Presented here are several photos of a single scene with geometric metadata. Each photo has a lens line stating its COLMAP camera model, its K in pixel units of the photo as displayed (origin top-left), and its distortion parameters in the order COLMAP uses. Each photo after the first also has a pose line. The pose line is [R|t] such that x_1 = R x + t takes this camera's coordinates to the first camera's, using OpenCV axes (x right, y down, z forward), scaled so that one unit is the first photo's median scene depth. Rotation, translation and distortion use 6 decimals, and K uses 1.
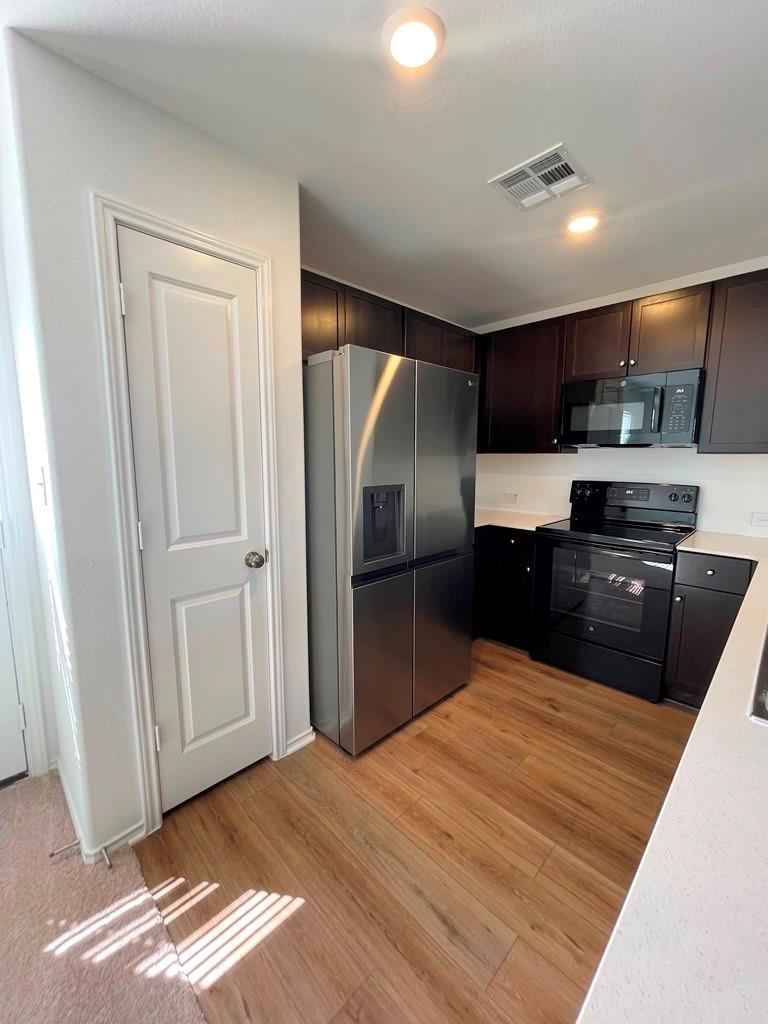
lens RADIAL K [[412.5, 0, 382.7], [0, 412.5, 511.7], [0, 0, 1]] dist [-0.006289, 0.000832]
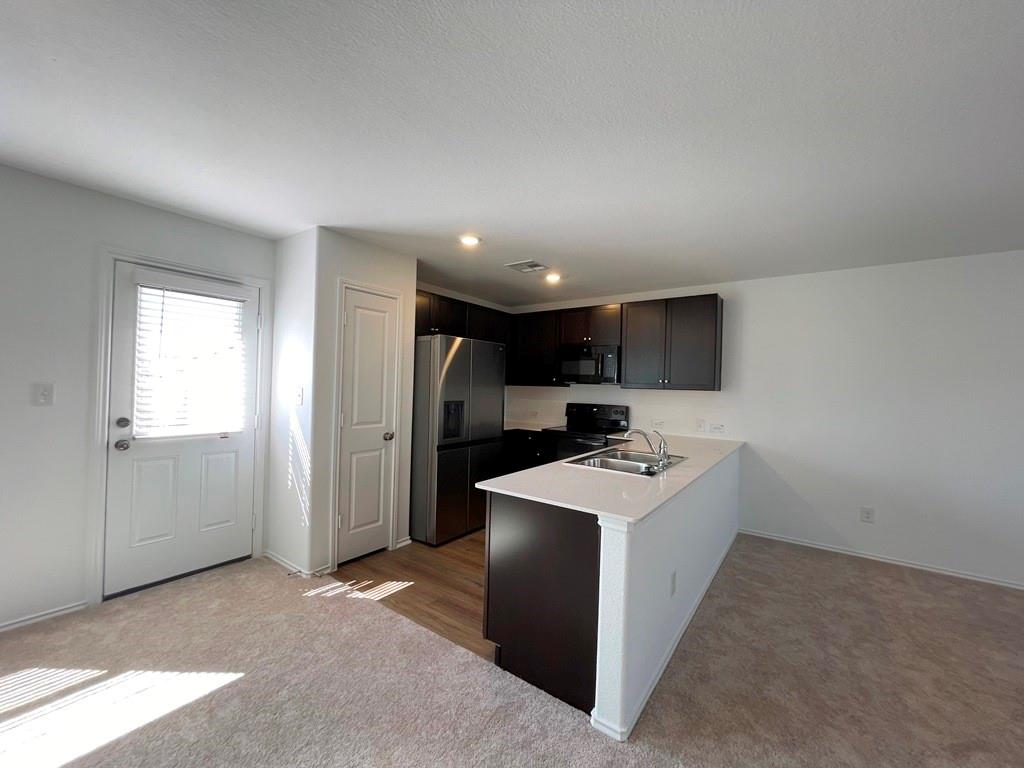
lens RADIAL K [[412.5, 0, 513.4], [0, 412.5, 382.5], [0, 0, 1]] dist [-0.006289, 0.000832]
pose [[0.986921, 0.024572, 0.159319, -0.033743], [-0.001966, 0.990075, -0.140524, 0.128300], [-0.161191, 0.138372, 0.977175, -1.011290]]
